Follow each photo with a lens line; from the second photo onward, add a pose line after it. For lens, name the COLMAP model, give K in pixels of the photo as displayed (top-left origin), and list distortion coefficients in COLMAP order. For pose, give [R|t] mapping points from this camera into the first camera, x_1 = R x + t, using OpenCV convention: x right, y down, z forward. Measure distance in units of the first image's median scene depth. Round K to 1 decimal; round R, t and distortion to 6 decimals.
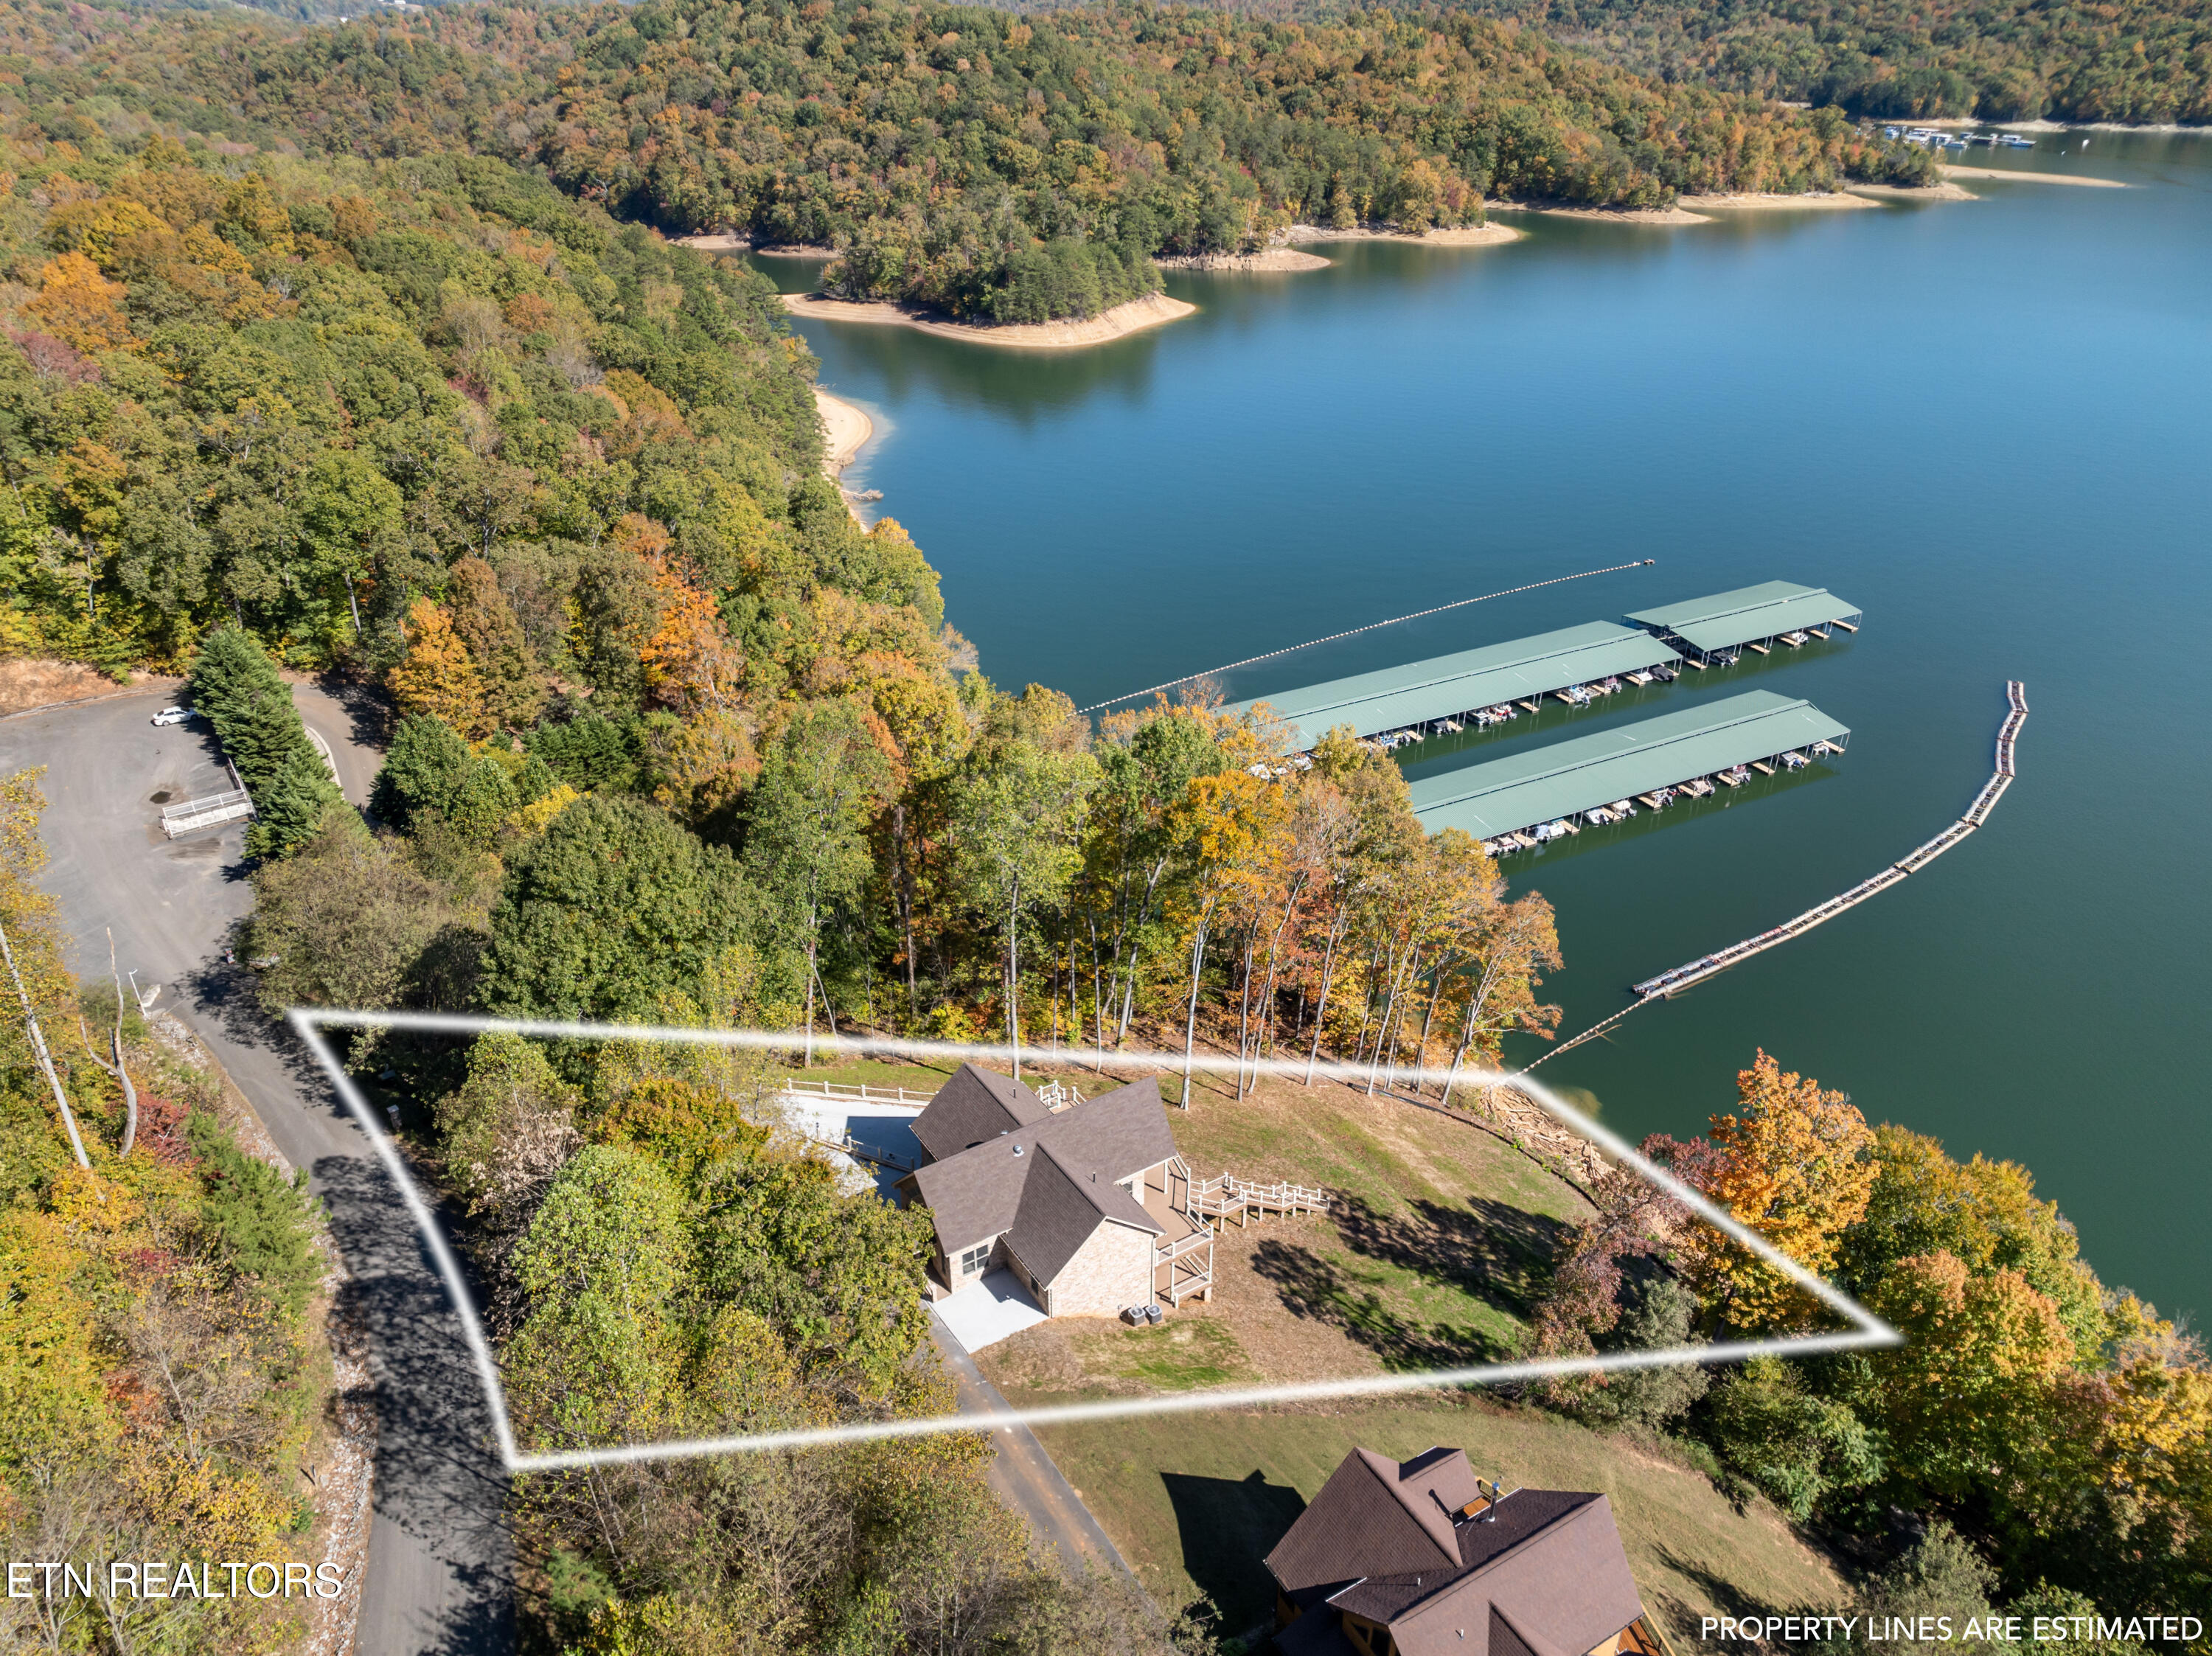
lens RADIAL K [[1550.3, 0, 1106.0], [0, 1550.3, 828.0], [0, 0, 1]] dist [-0.035343, 0.007074]
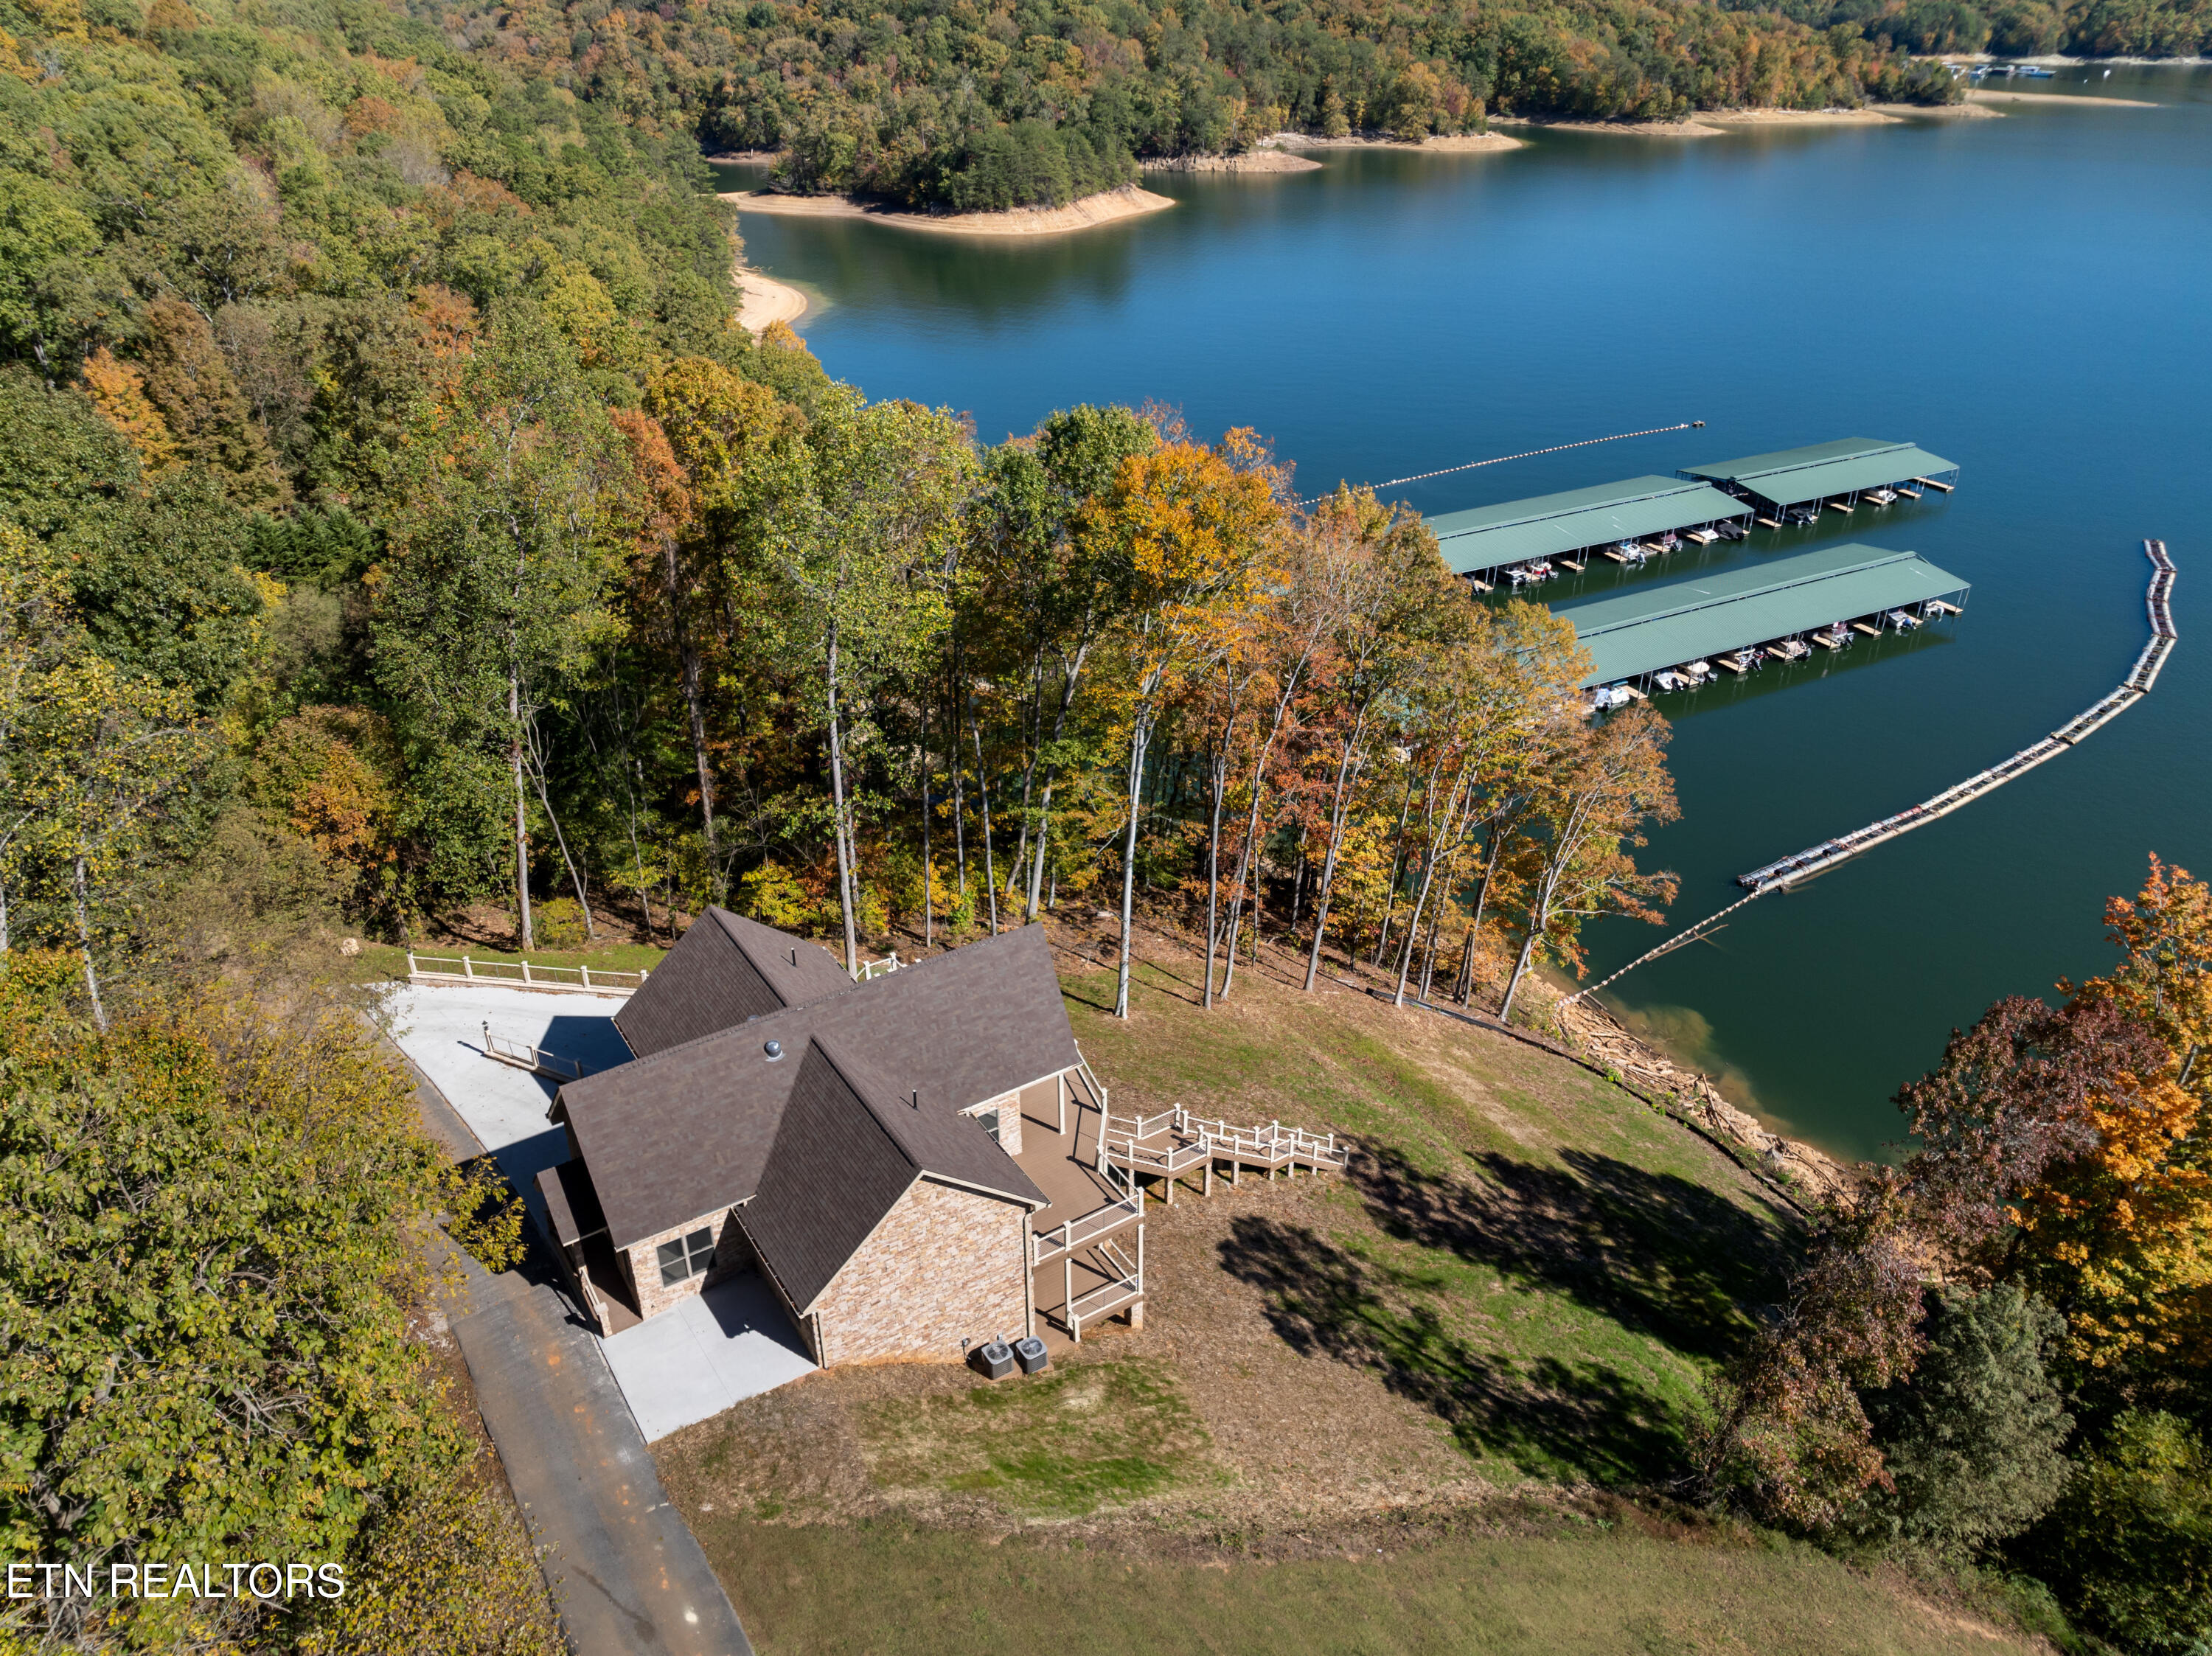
lens RADIAL K [[1549.7, 0, 1106.0], [0, 1549.7, 828.0], [0, 0, 1]] dist [-0.046977, 0.023371]
pose [[0.999973, -0.004153, 0.006076, 0.021904], [0.004075, 0.999911, 0.012694, 0.050581], [-0.006128, -0.012669, 0.999901, 0.188896]]
